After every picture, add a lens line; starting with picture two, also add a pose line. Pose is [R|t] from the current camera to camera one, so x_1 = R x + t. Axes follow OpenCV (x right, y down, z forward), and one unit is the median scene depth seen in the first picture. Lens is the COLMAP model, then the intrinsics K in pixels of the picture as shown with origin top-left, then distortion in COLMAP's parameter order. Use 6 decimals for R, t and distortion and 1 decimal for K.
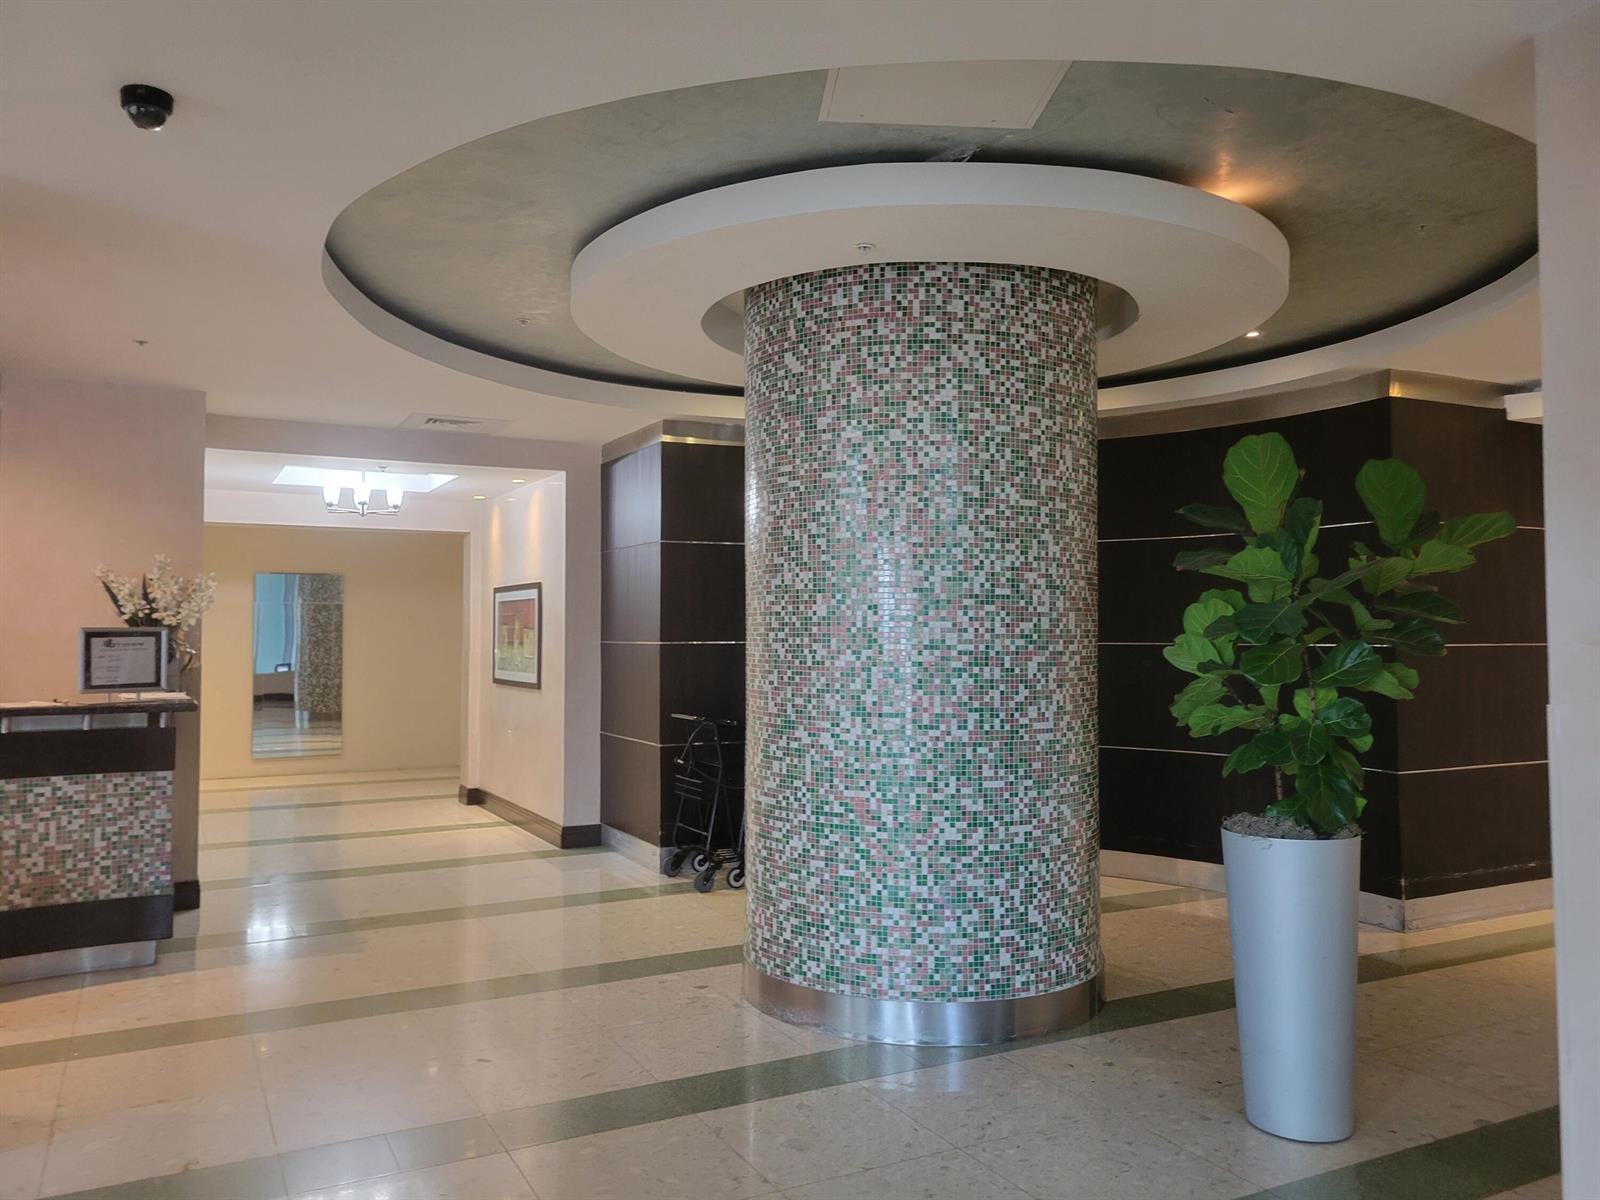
lens RADIAL K [[1187.4, 0, 796.6], [0, 1187.4, 589.2], [0, 0, 1]] dist [0.026310, -0.010537]
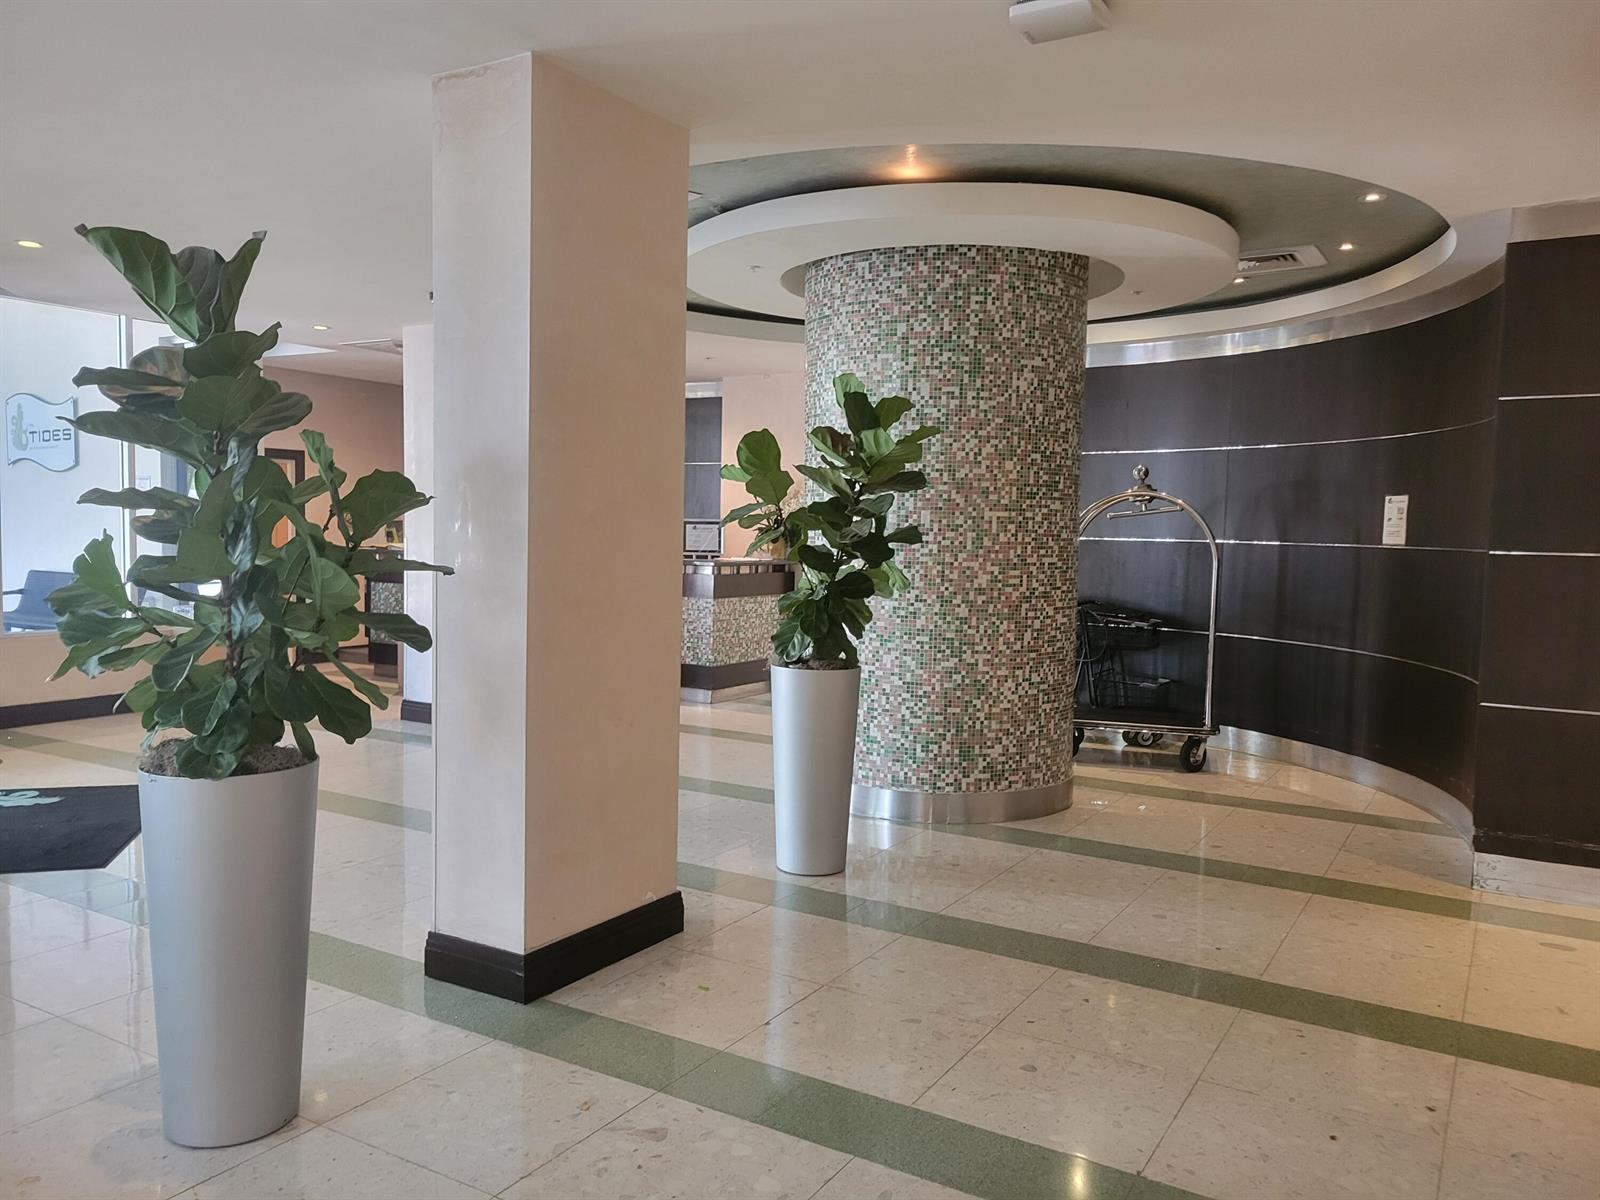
lens RADIAL K [[1187.4, 0, 798.5], [0, 1187.4, 608.8], [0, 0, 1]] dist [0.026310, -0.010537]
pose [[0.533646, 0.070140, -0.842794, 1.288308], [0.010162, 0.995951, 0.089321, 0.009516], [0.845647, -0.056230, 0.530773, 0.203966]]
